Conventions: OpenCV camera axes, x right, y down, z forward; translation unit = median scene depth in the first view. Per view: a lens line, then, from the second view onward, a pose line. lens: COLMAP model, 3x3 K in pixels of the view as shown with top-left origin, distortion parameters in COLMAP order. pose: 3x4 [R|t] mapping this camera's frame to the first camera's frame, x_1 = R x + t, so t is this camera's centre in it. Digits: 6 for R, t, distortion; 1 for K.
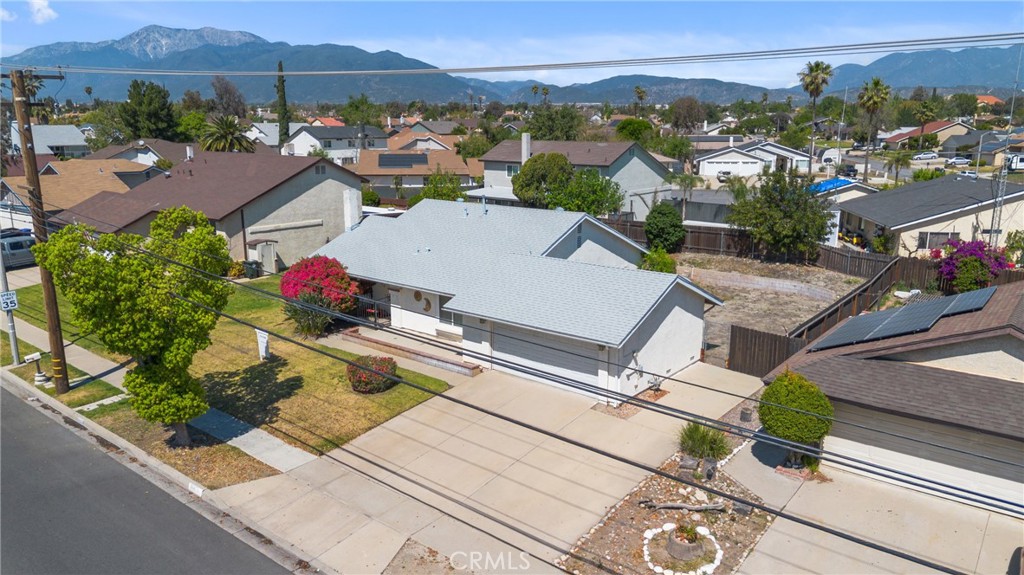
lens RADIAL K [[723.2, 0, 514.3], [0, 723.2, 287.9], [0, 0, 1]] dist [0.060067, -0.051499]
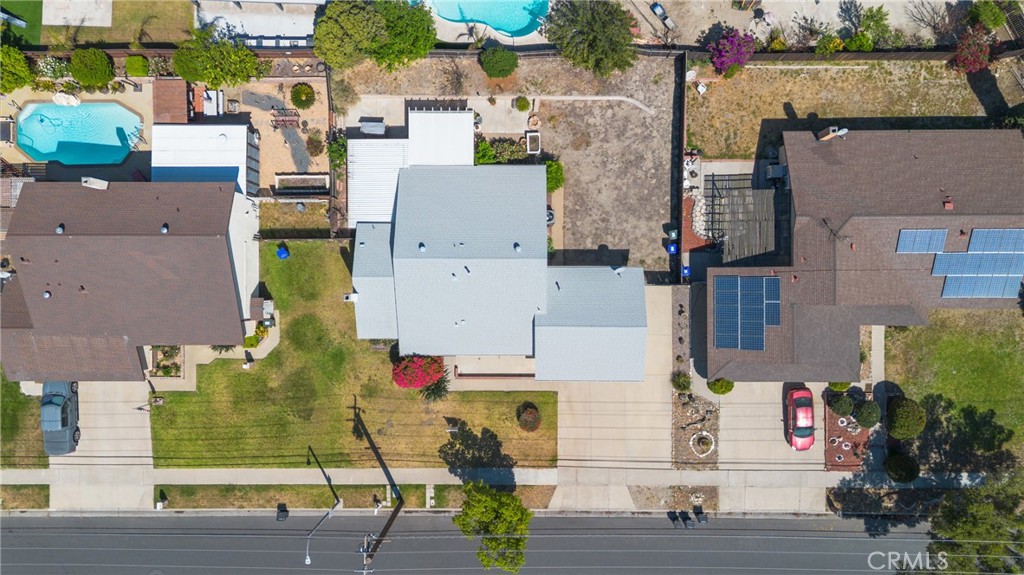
lens RADIAL K [[723.2, 0, 514.3], [0, 723.2, 287.9], [0, 0, 1]] dist [0.060067, -0.051499]
pose [[0.777134, -0.629049, -0.018990, 0.046785], [0.171120, 0.182173, 0.968262, -1.875987], [-0.605625, -0.755719, 0.249215, 0.752895]]
